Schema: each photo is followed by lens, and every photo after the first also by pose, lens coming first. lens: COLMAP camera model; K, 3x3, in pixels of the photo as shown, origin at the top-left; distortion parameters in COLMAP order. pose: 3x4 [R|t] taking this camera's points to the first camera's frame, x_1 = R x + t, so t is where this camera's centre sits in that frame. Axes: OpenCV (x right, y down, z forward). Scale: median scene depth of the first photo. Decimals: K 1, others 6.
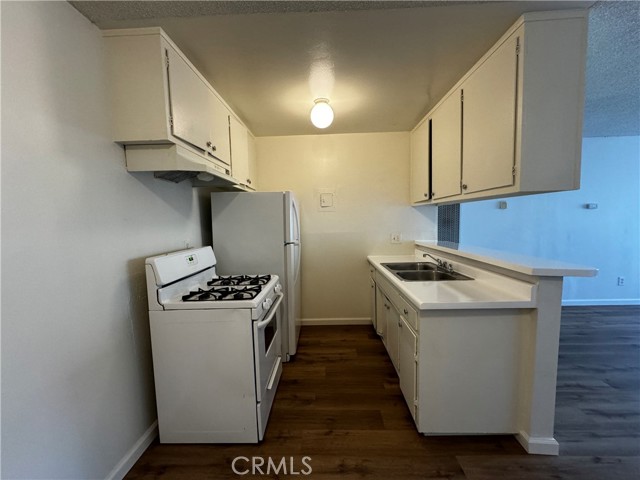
lens RADIAL K [[254.5, 0, 320.0], [0, 254.5, 240.0], [0, 0, 1]] dist [0.000075, -0.000318]
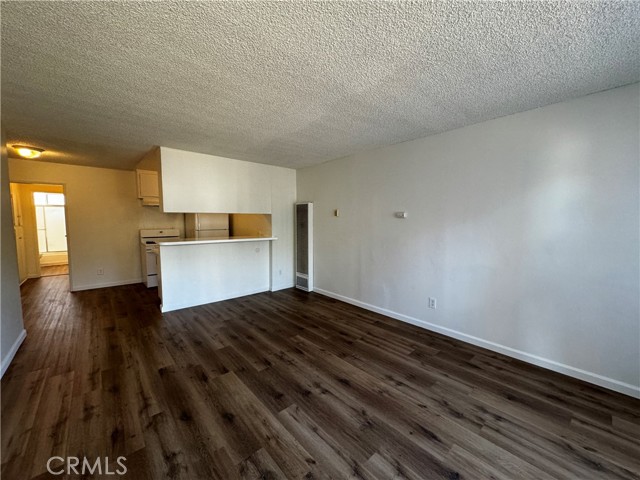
lens RADIAL K [[254.5, 0, 320.0], [0, 254.5, 240.0], [0, 0, 1]] dist [0.000075, -0.000318]
pose [[0.689075, 0.083255, -0.719892, 2.606316], [-0.075313, 0.996227, 0.043124, -0.096619], [0.720766, 0.024502, 0.692745, 0.222320]]
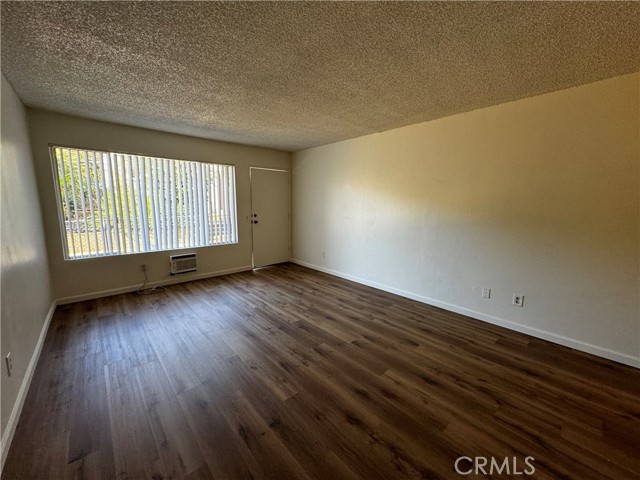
lens RADIAL K [[254.5, 0, 320.0], [0, 254.5, 240.0], [0, 0, 1]] dist [0.000075, -0.000318]
pose [[-0.698014, -0.084012, 0.711139, 0.926750], [0.063429, 0.981937, 0.178262, -0.143041], [-0.713269, 0.169536, -0.680077, 1.515599]]
